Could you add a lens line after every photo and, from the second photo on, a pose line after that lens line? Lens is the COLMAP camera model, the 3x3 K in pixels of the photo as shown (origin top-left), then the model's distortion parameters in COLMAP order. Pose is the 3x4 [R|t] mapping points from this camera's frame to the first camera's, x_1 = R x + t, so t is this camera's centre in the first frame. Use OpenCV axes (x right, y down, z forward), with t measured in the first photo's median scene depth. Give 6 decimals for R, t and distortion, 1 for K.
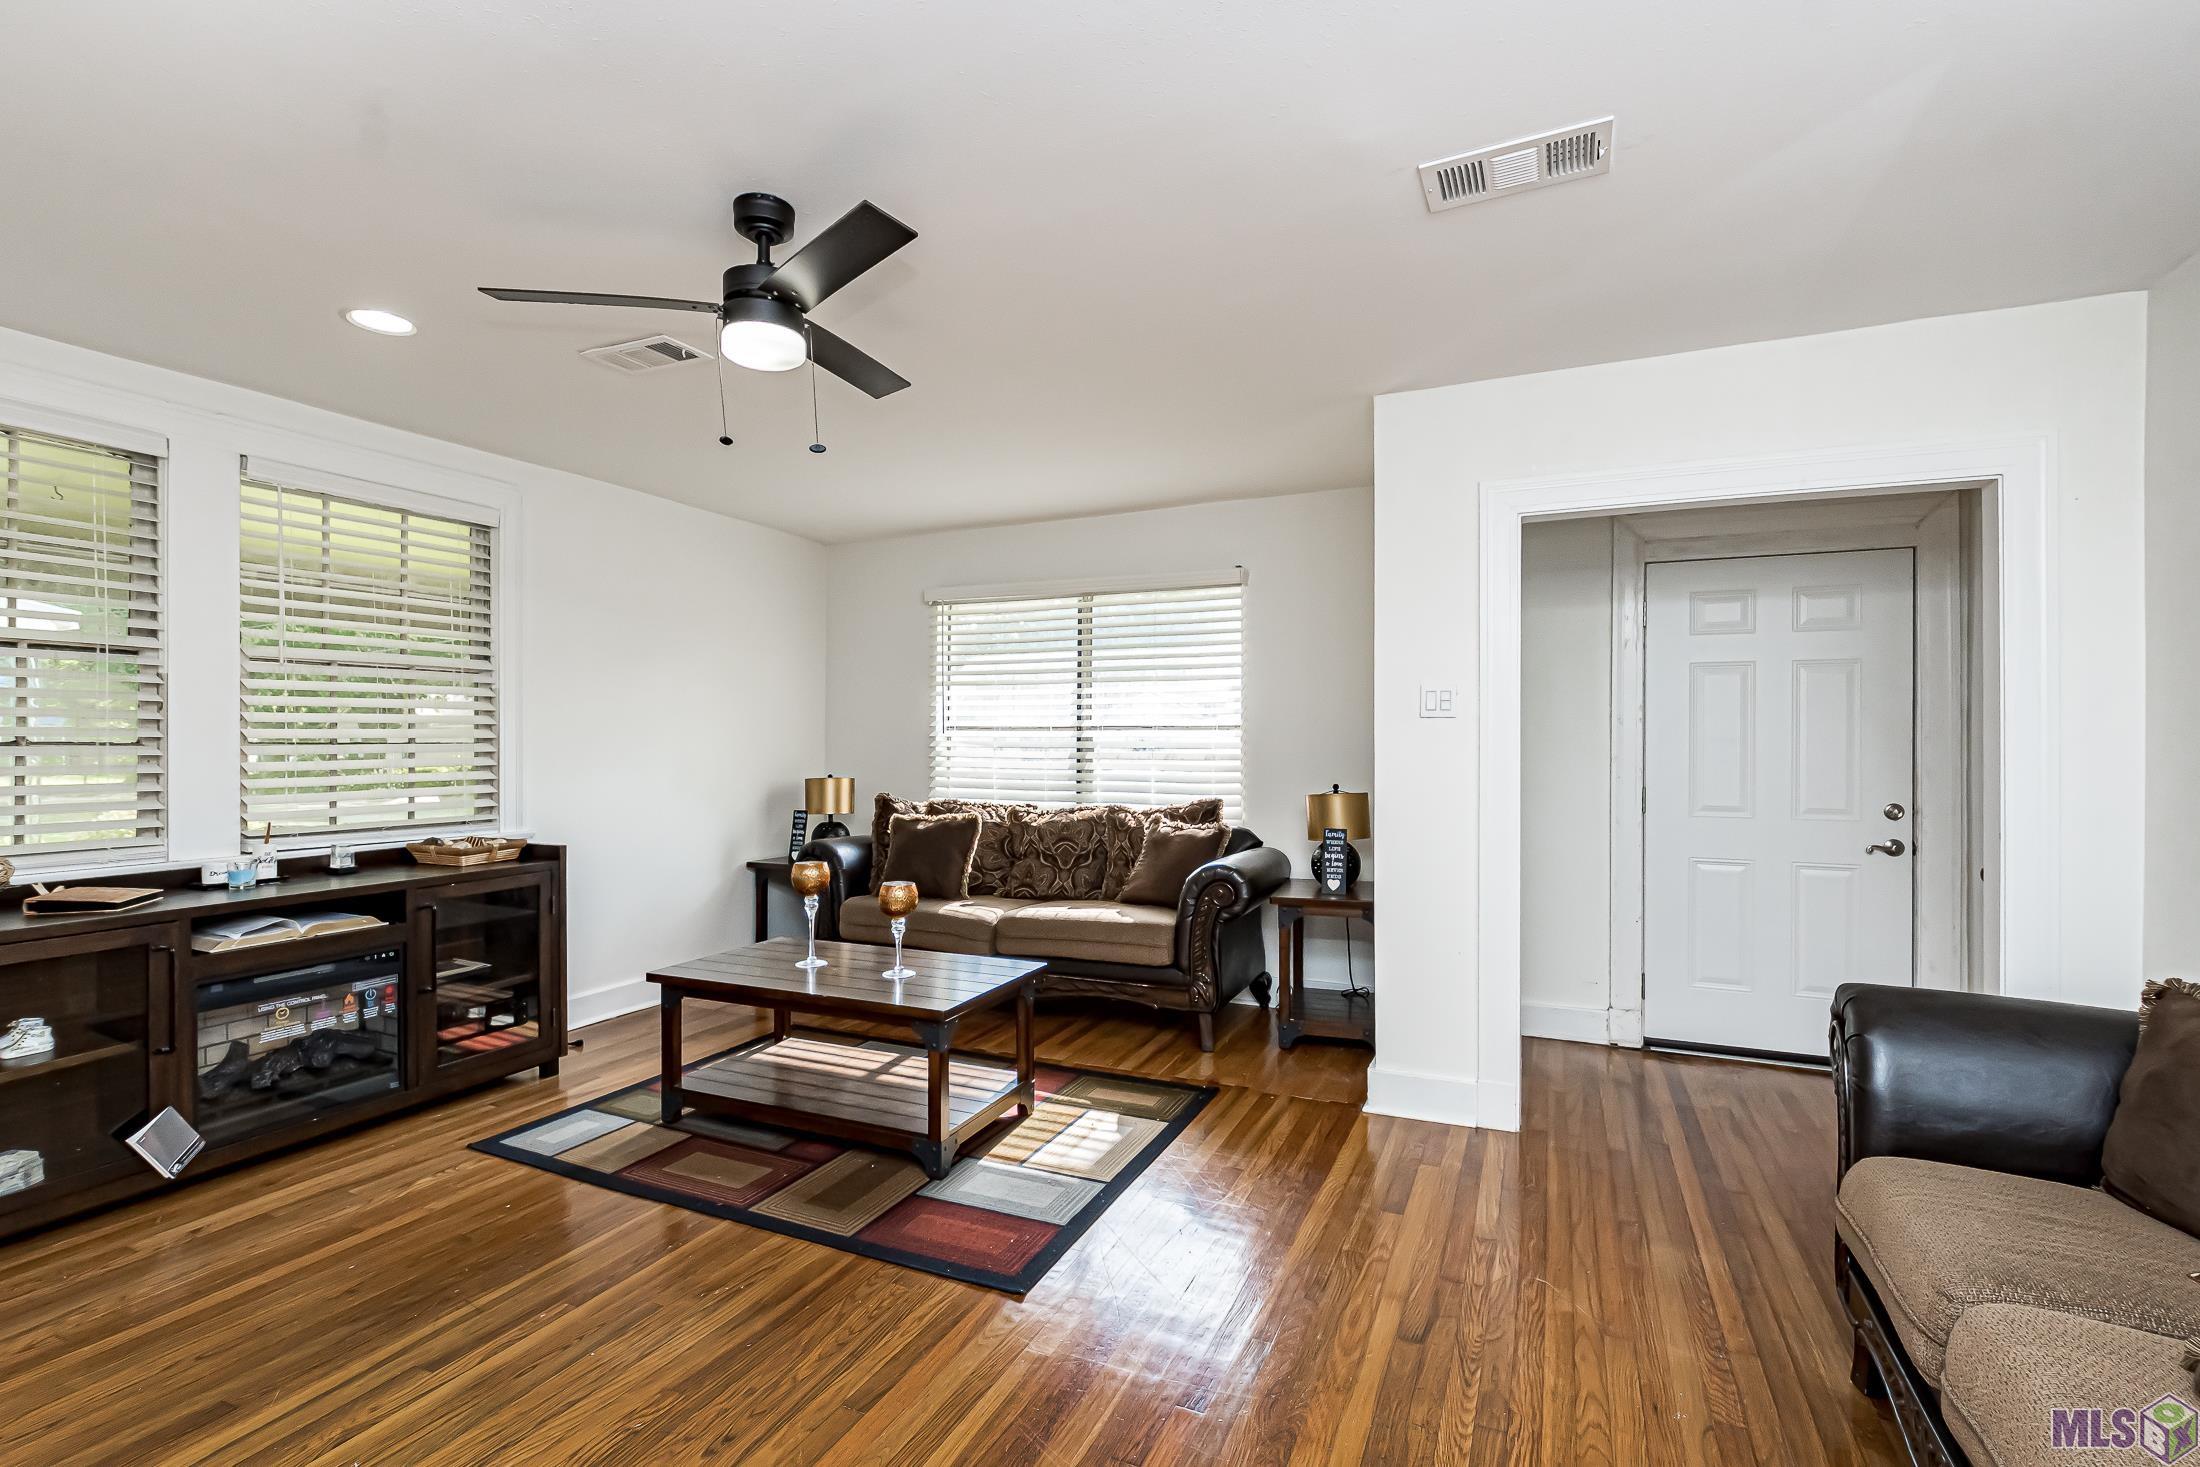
lens RADIAL K [[1008.8, 0, 1080.7], [0, 1008.8, 738.1], [0, 0, 1]] dist [0.001426, 0.000617]
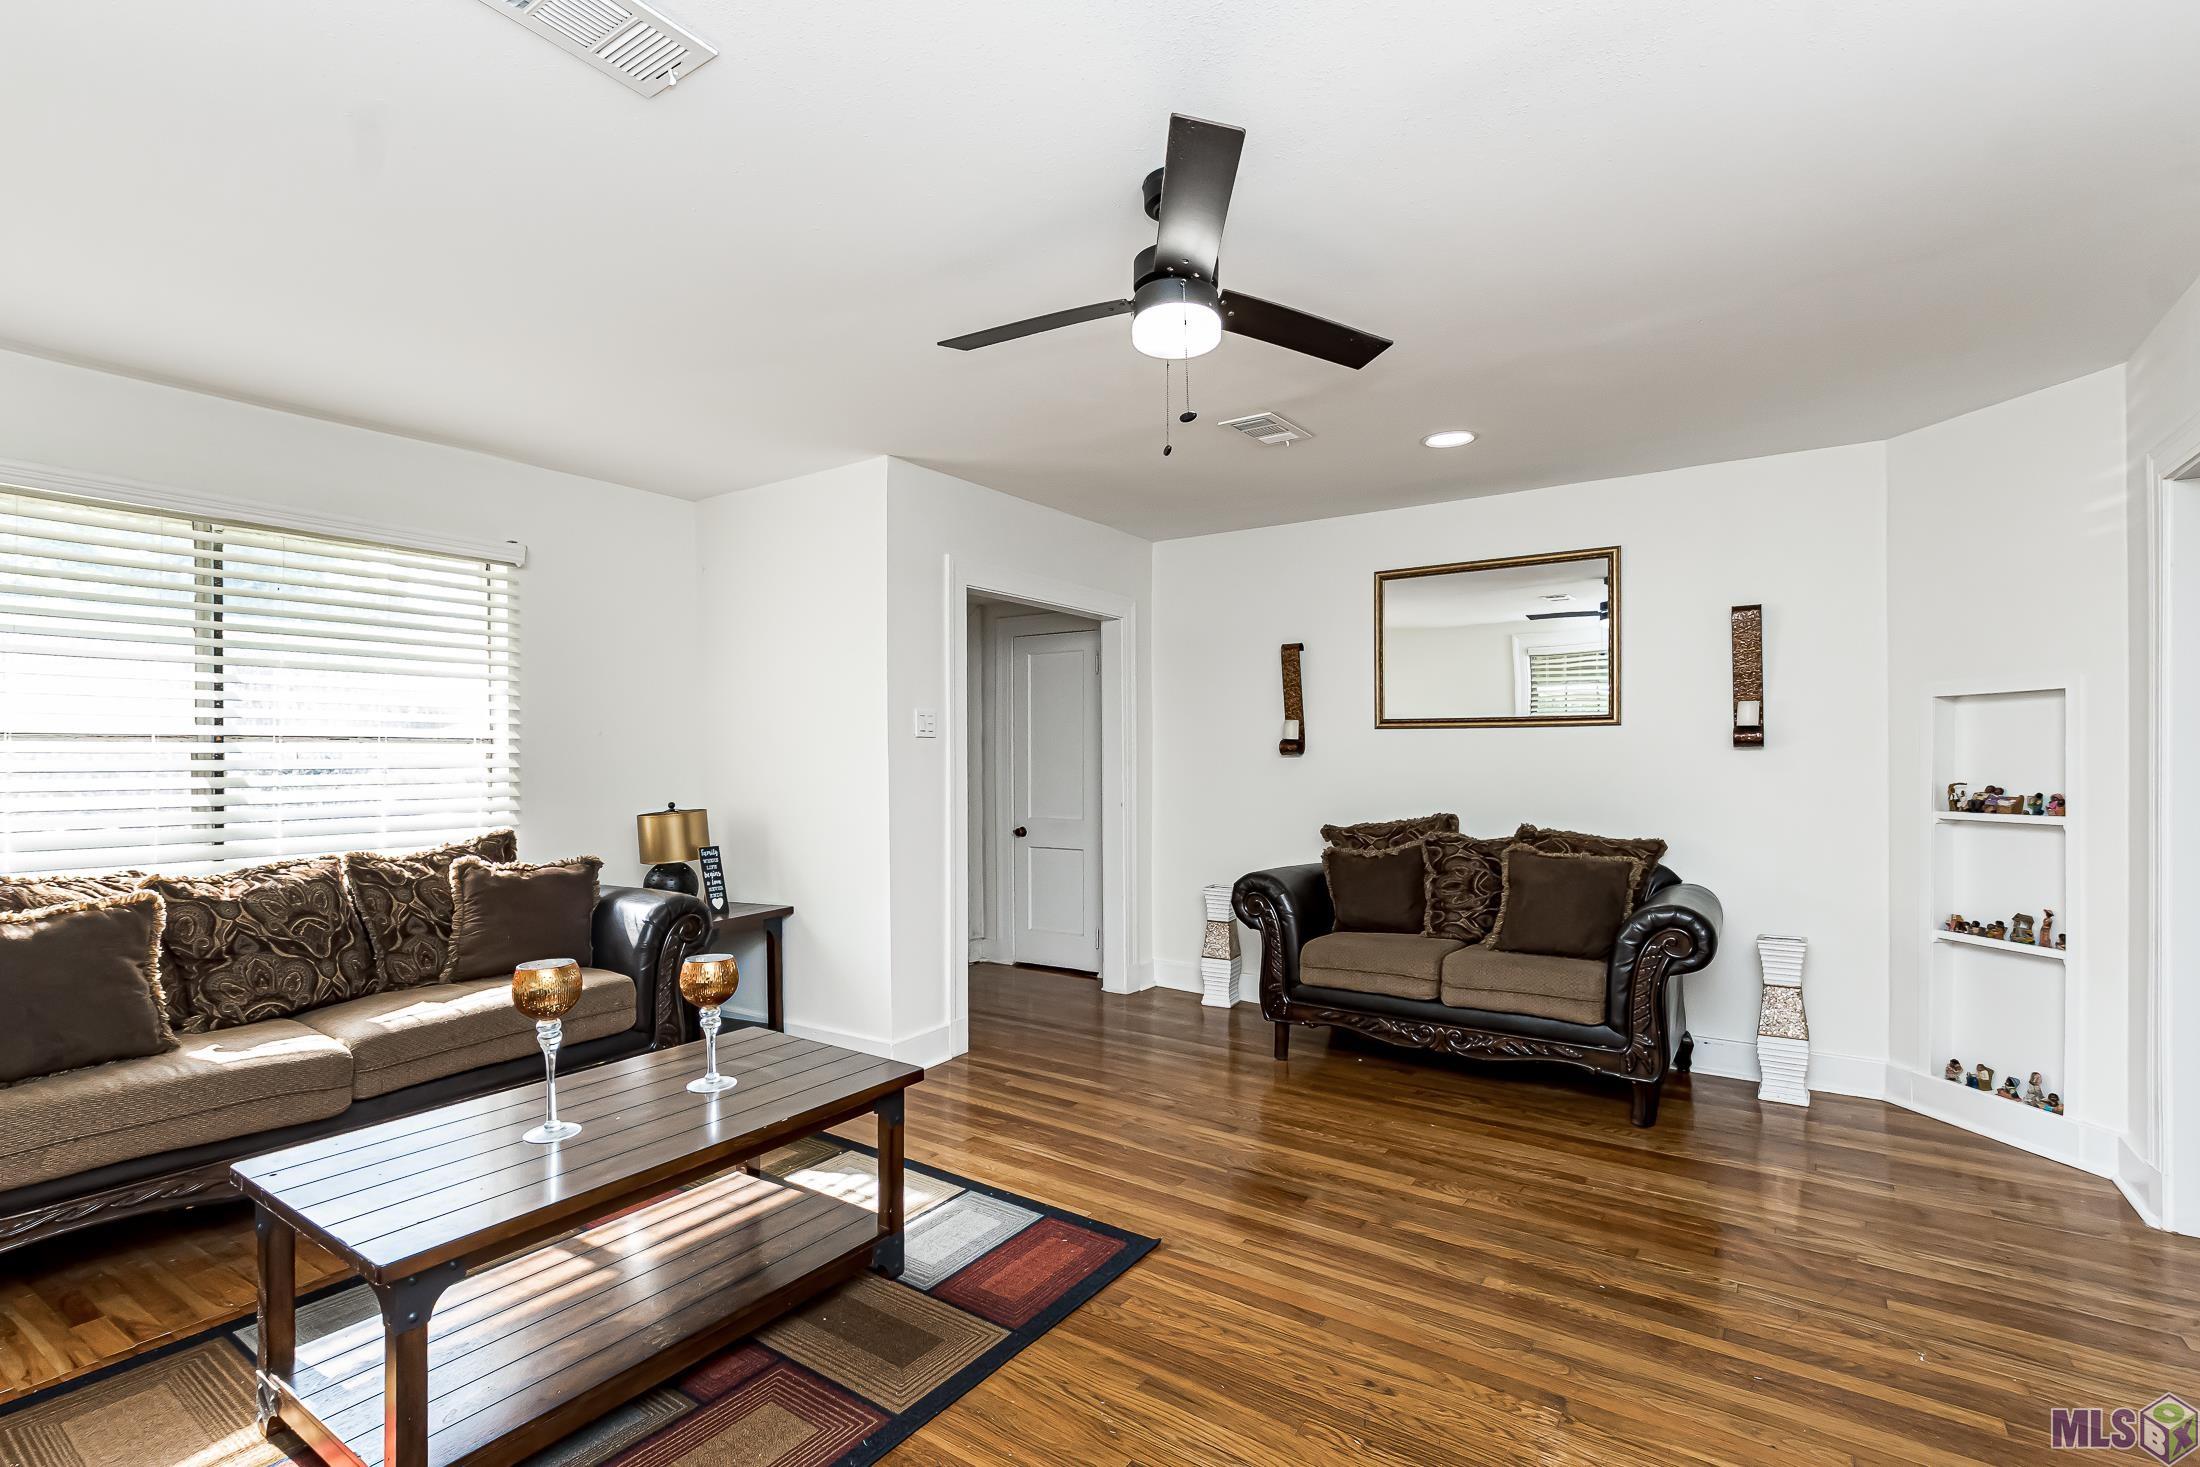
lens RADIAL K [[1008.8, 0, 1076.3], [0, 1008.8, 743.9], [0, 0, 1]] dist [0.001426, 0.000617]
pose [[0.183967, 0.013512, 0.982840, -0.587083], [0.004960, 0.999880, -0.014674, 0.006205], [-0.982920, 0.007574, 0.183878, 0.434730]]
